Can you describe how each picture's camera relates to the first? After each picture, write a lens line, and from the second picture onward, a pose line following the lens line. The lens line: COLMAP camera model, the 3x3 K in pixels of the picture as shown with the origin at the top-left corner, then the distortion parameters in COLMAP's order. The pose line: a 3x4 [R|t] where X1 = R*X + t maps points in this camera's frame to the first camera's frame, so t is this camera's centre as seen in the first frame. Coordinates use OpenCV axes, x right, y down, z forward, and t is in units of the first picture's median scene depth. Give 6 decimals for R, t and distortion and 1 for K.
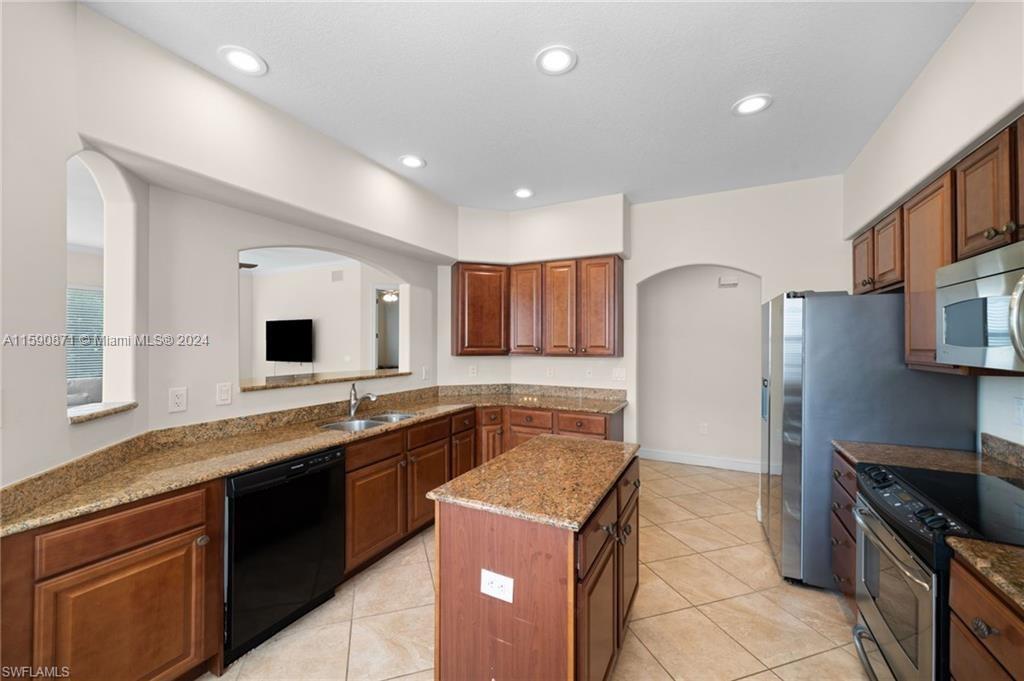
lens RADIAL K [[401.4, 0, 510.0], [0, 401.4, 343.8], [0, 0, 1]] dist [-0.003227, 0.000206]
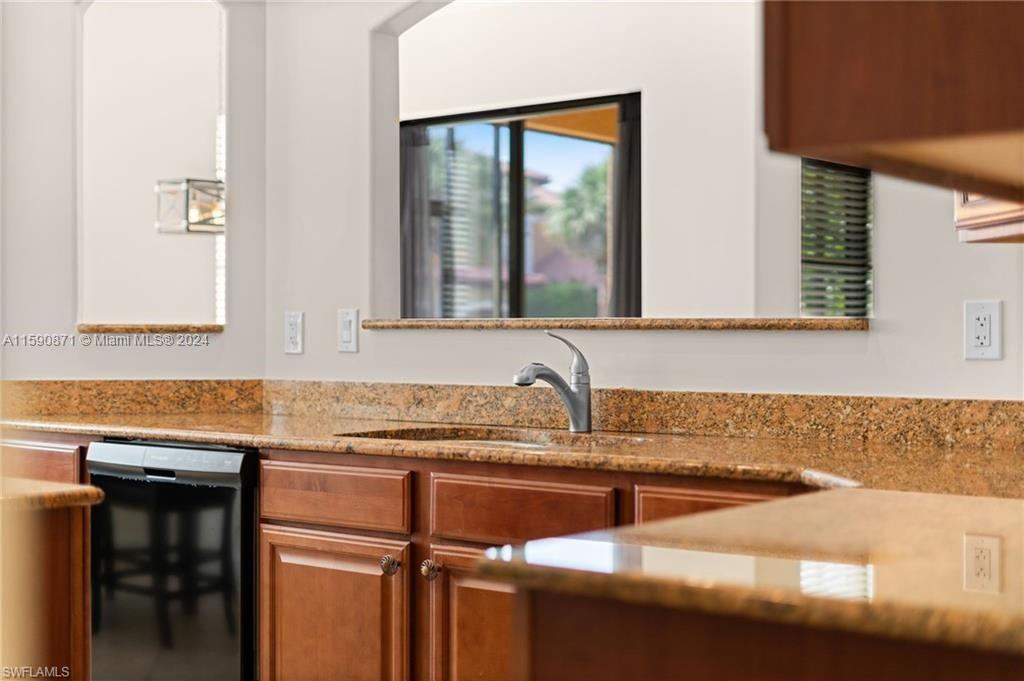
lens RADIAL K [[1468.5, 0, 508.8], [0, 1468.5, 341.5], [0, 0, 1]] dist [-0.014856, 0.000000]
pose [[-0.193738, 0.004764, -0.981042, 0.870903], [-0.003722, 0.999977, 0.005591, 0.108116], [0.981046, 0.004734, -0.193716, 1.308083]]
